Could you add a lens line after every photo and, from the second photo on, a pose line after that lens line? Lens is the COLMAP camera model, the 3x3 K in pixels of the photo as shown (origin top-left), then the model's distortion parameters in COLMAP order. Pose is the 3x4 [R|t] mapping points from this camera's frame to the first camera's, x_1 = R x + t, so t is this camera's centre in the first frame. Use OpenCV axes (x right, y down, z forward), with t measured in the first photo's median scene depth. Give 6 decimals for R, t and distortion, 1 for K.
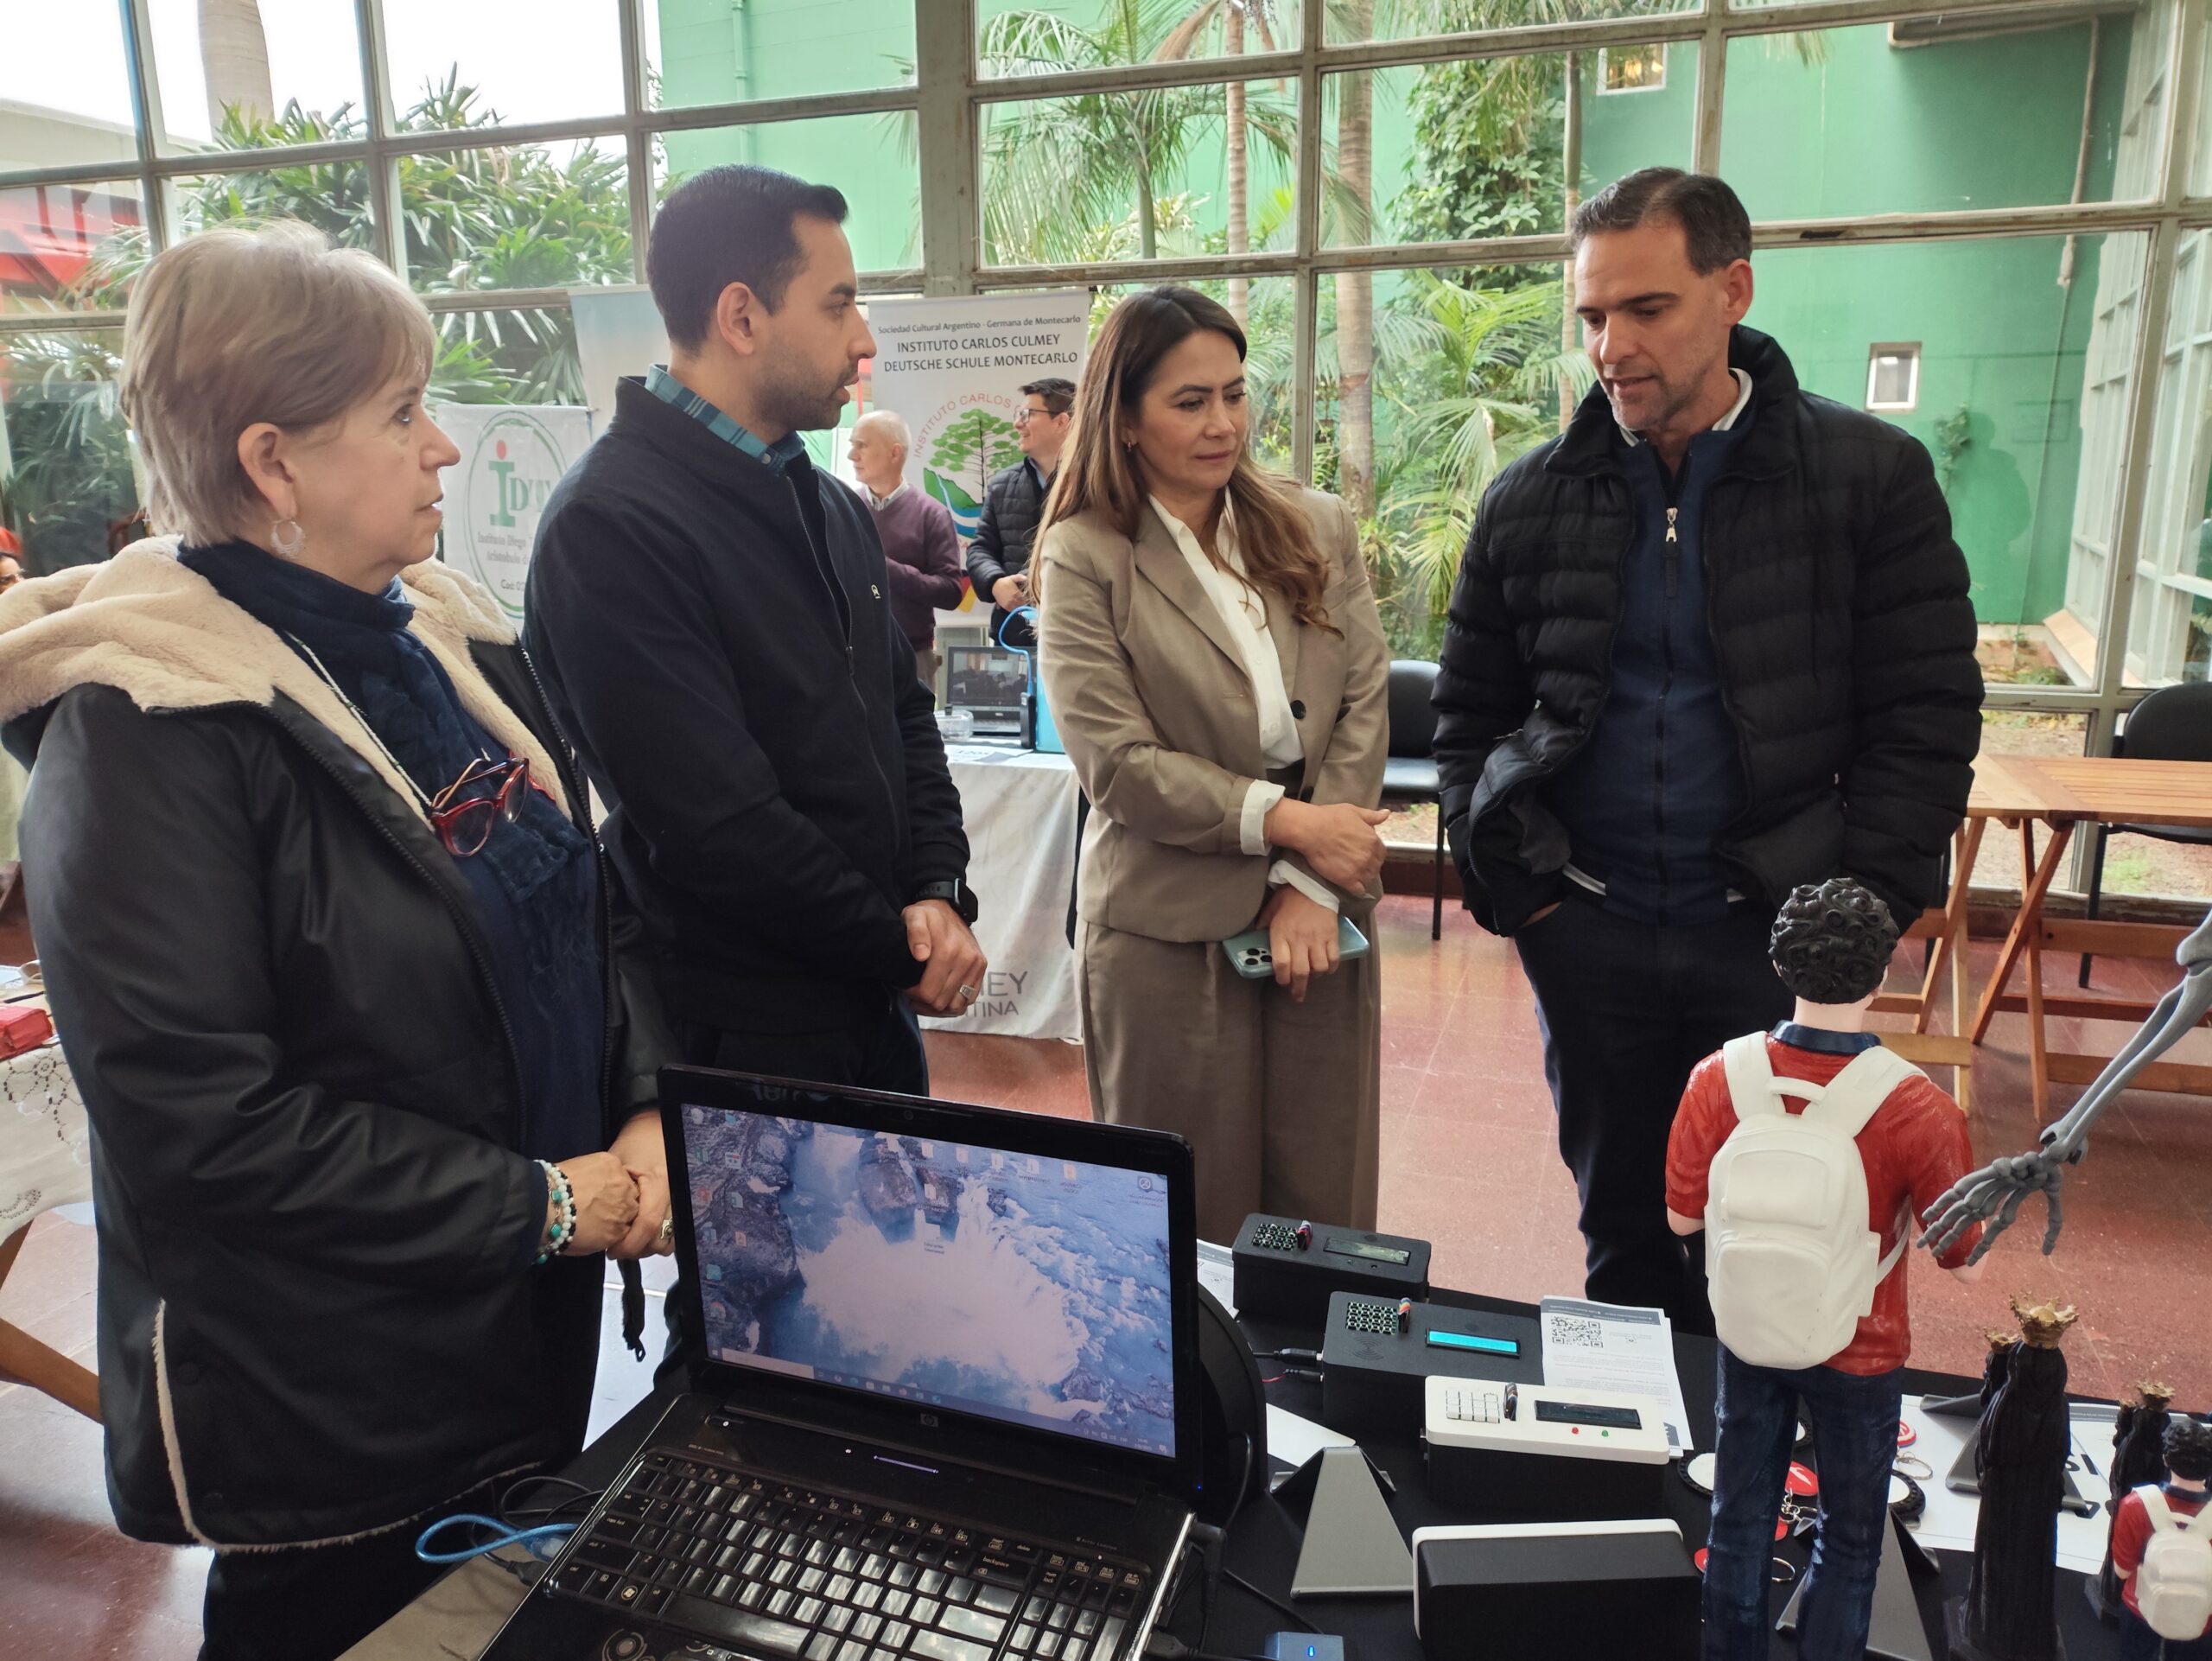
lens RADIAL K [[1644.8, 0, 1093.7], [0, 1644.8, 805.3], [0, 0, 1]] dist [0.114932, -0.166301]
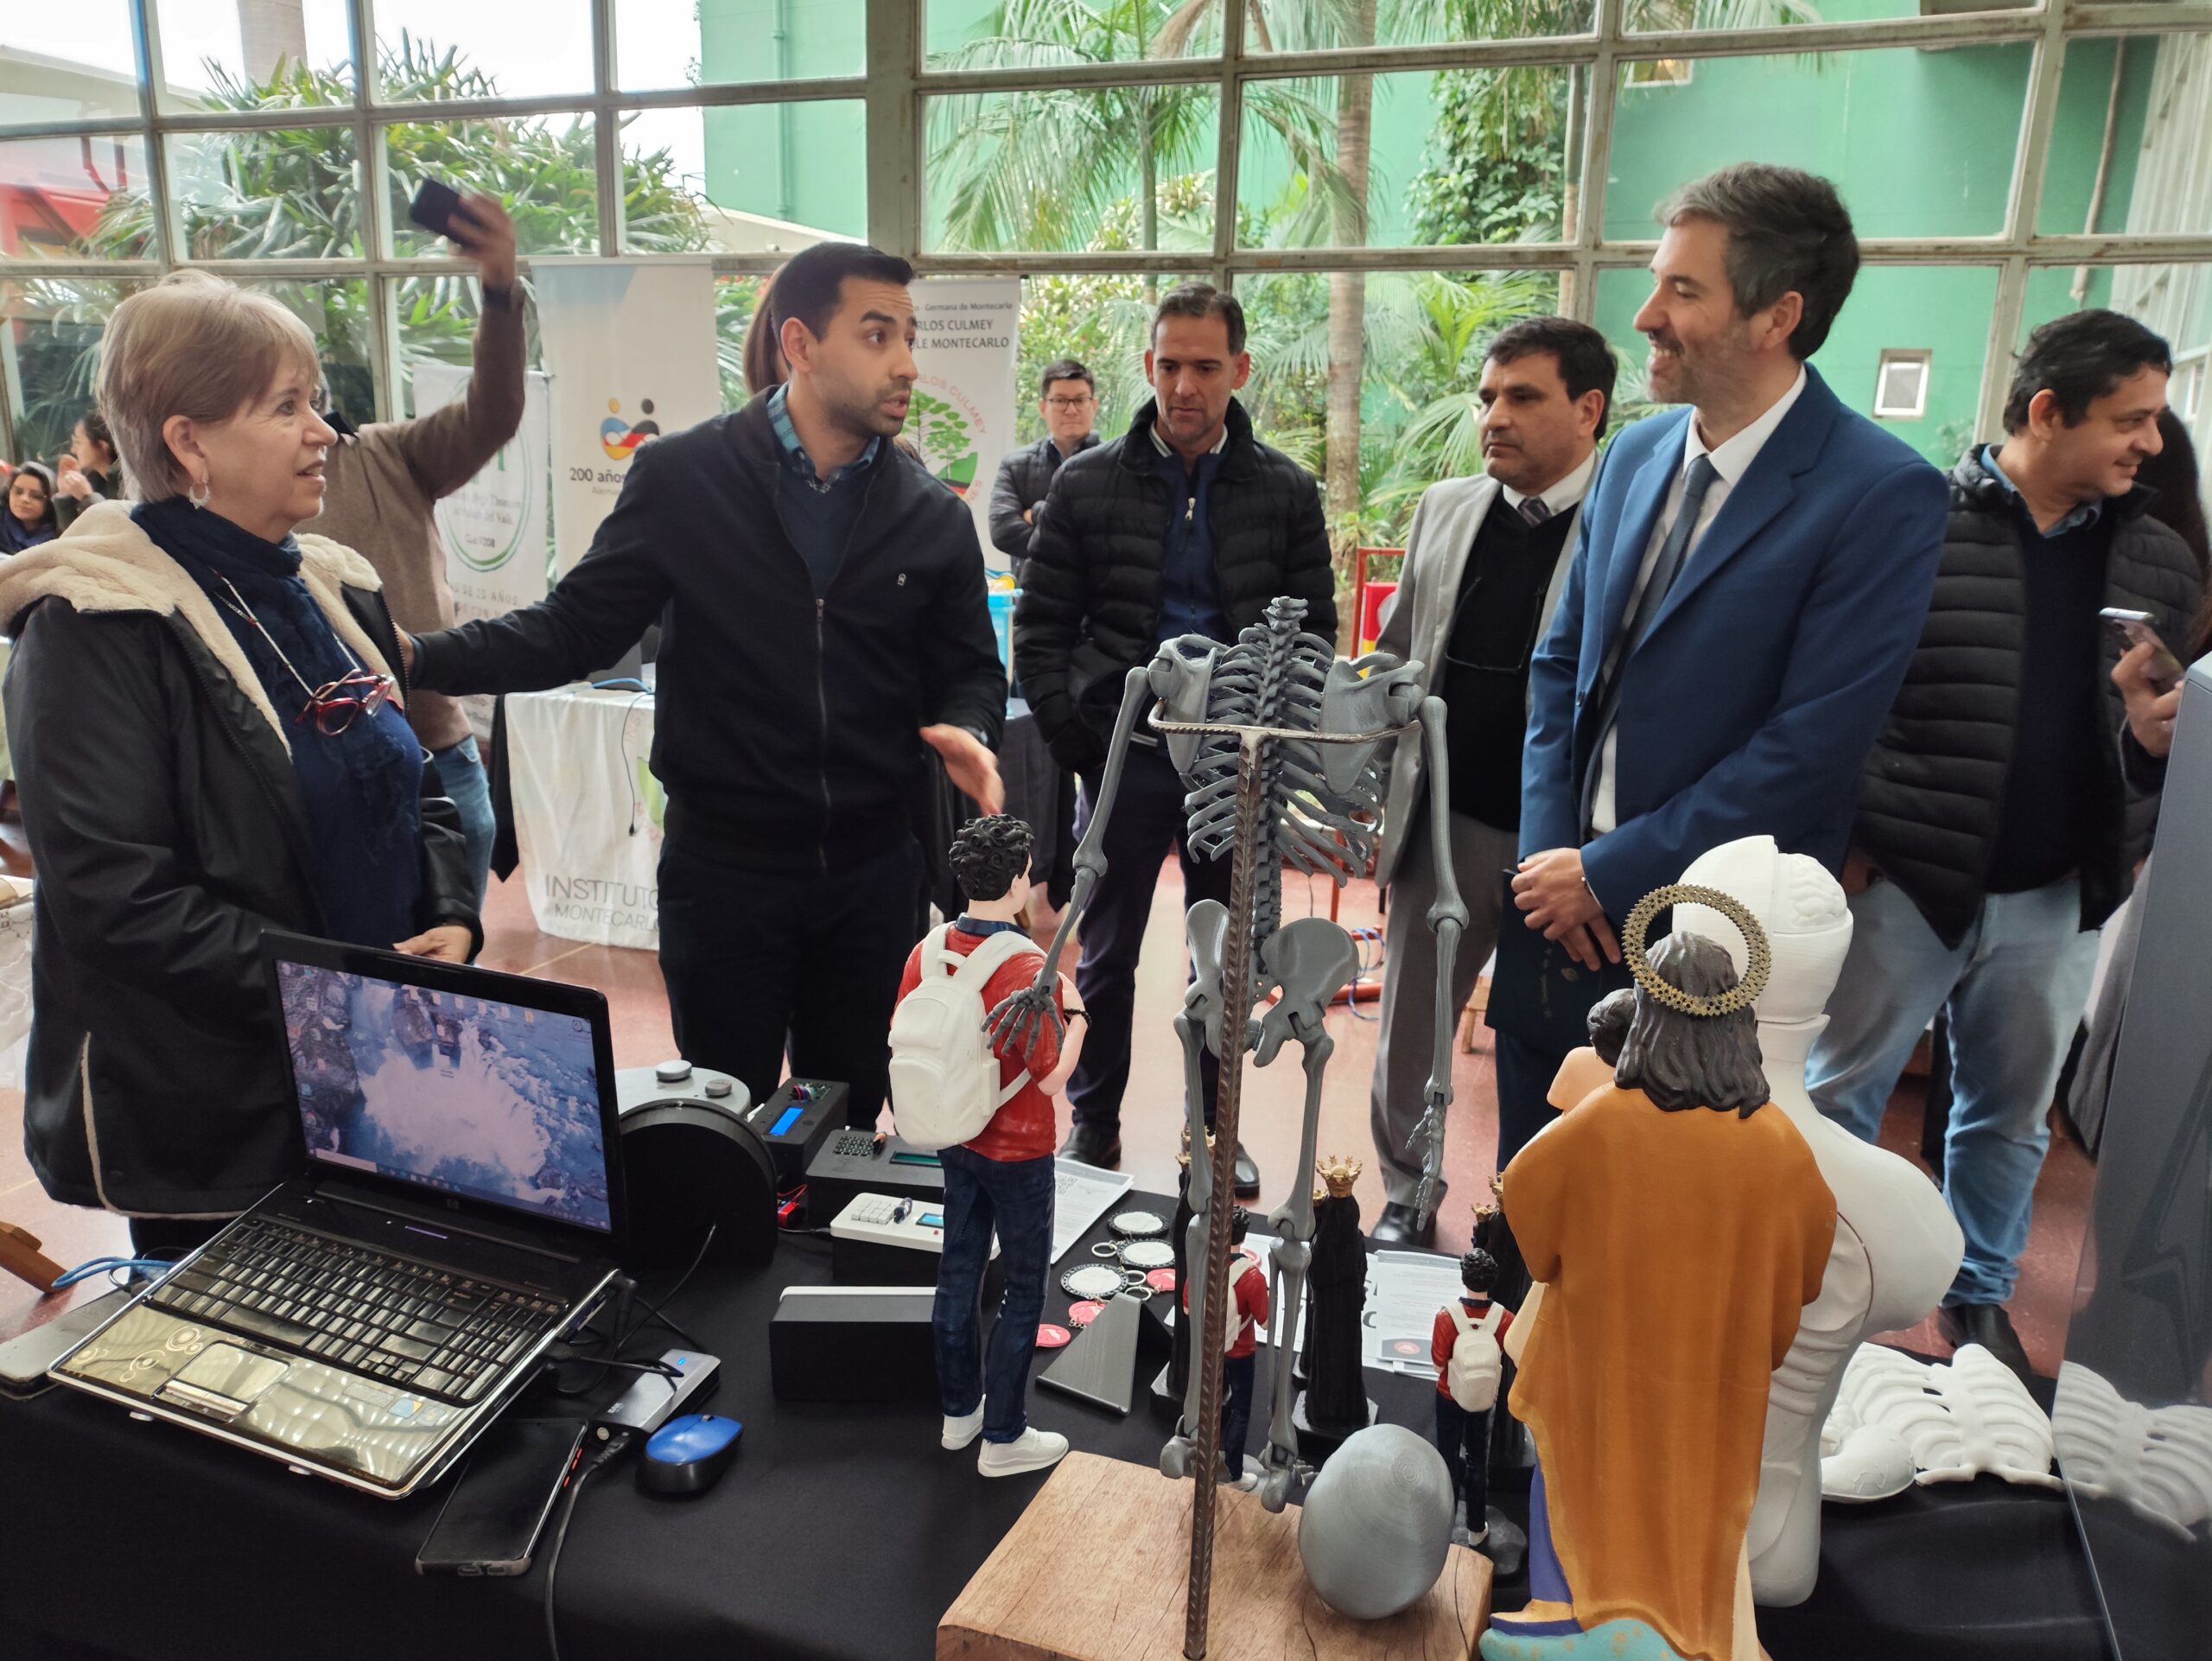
lens RADIAL K [[1643.7, 0, 1102.9], [0, 1643.7, 855.3], [0, 0, 1]] dist [0.069078, -0.086054]
pose [[0.998830, 0.044230, -0.019531, 0.099085], [-0.043285, 0.997985, 0.046401, 0.001973], [0.021544, -0.045501, 0.998732, -0.067876]]
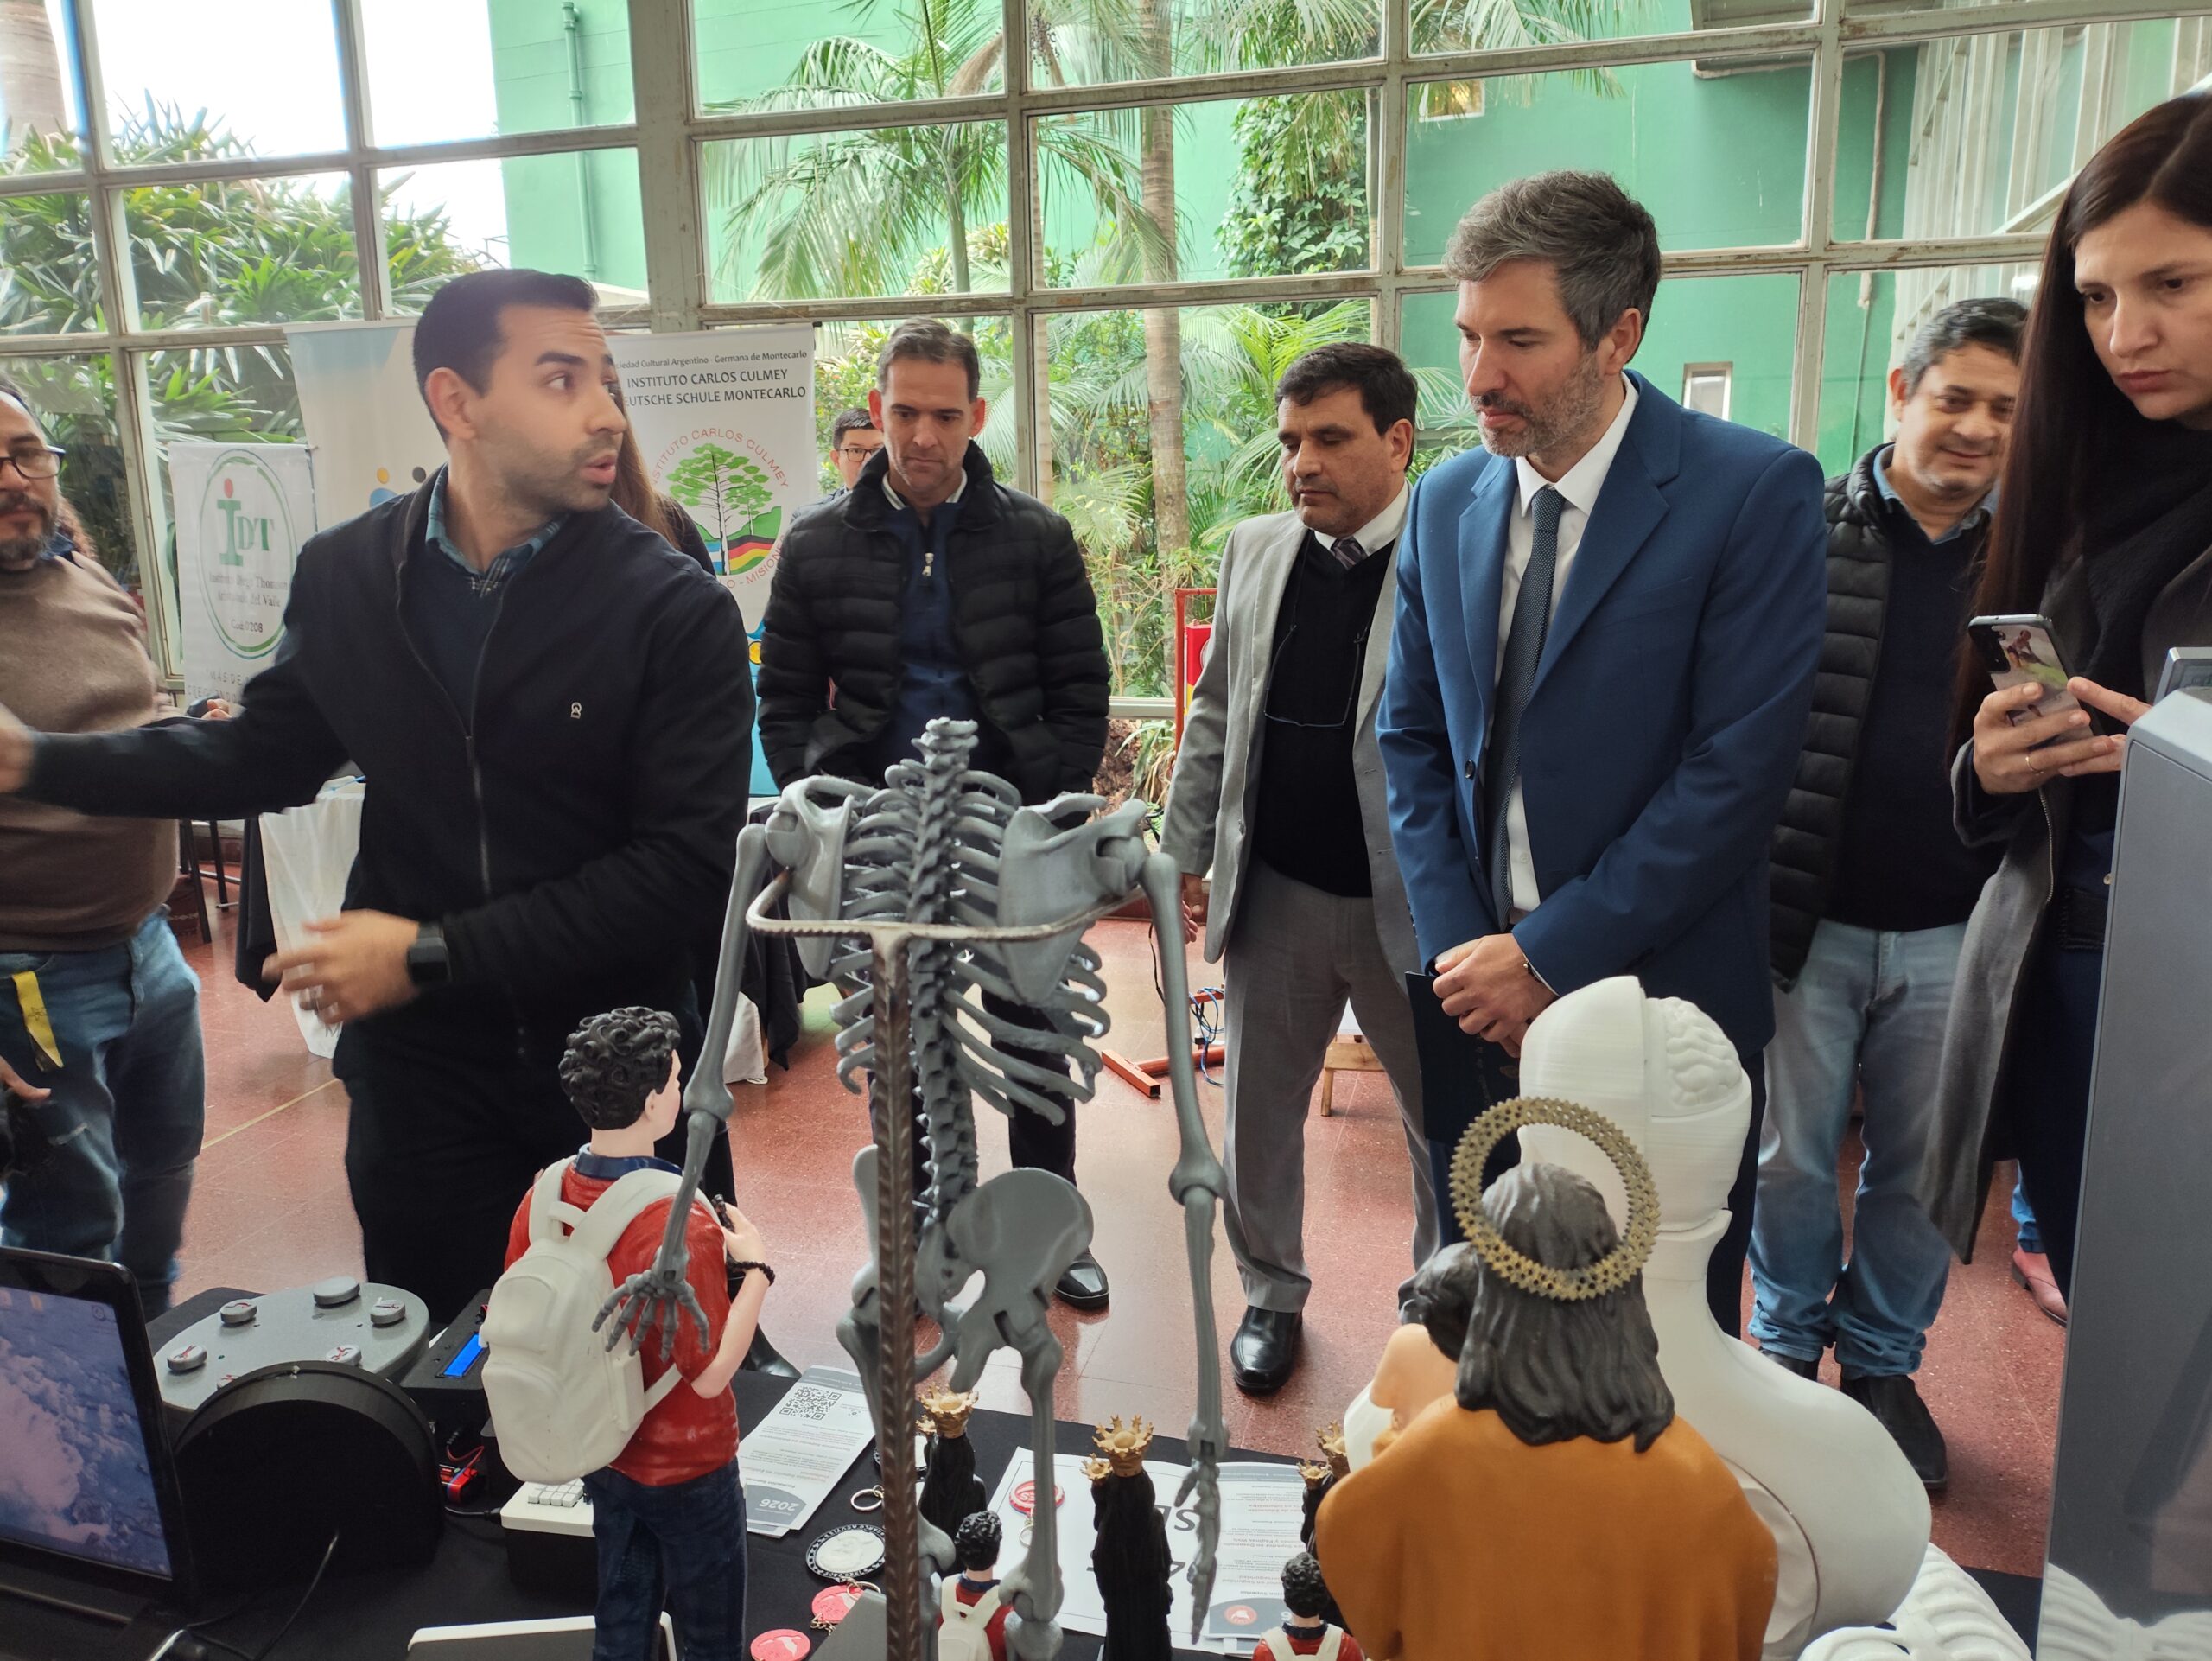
lens RADIAL K [[1644.9, 0, 1097.8], [0, 1644.9, 816.9], [0, 0, 1]] dist [0.056285, -0.063559]
pose [[0.998051, -0.019001, 0.059439, 0.119885], [0.019063, 0.999818, -0.000480, -0.012077], [-0.059419, 0.001612, 0.998232, -0.007729]]
